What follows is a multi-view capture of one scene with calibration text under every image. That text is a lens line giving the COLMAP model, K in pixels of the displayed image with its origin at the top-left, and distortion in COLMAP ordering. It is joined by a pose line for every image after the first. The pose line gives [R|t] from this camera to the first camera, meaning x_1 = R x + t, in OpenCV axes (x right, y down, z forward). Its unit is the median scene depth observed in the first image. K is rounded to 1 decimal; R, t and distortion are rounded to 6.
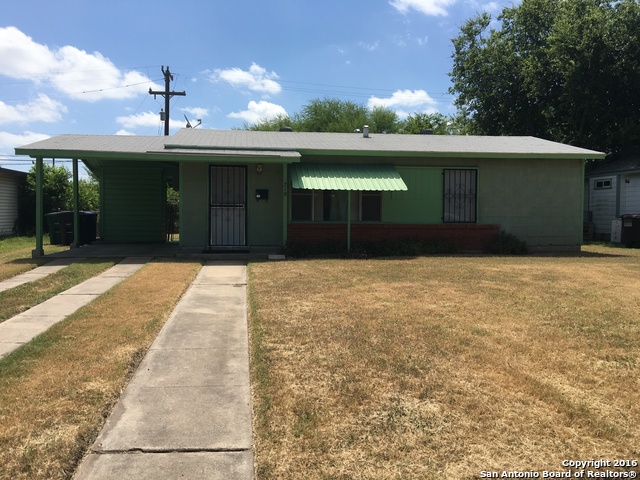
lens RADIAL K [[533.8, 0, 310.6], [0, 533.8, 237.4], [0, 0, 1]] dist [0.094810, -0.126916]
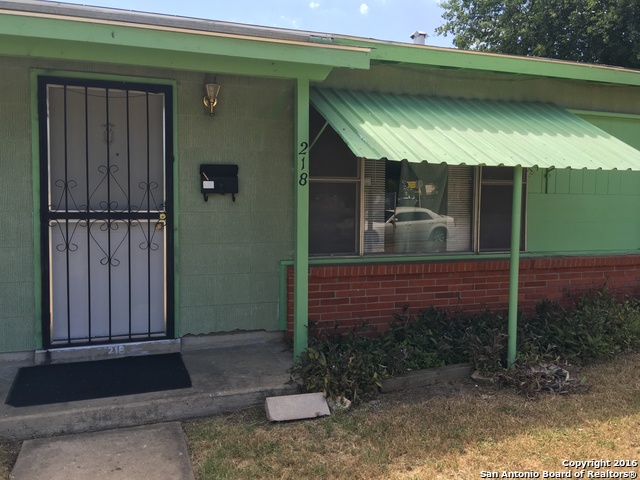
lens RADIAL K [[533.8, 0, 310.6], [0, 533.8, 237.4], [0, 0, 1]] dist [0.094810, -0.126916]
pose [[0.981110, -0.015302, 0.192844, -0.093481], [0.009007, 0.999399, 0.033477, -0.052020], [-0.193240, -0.031107, 0.980658, 0.624689]]
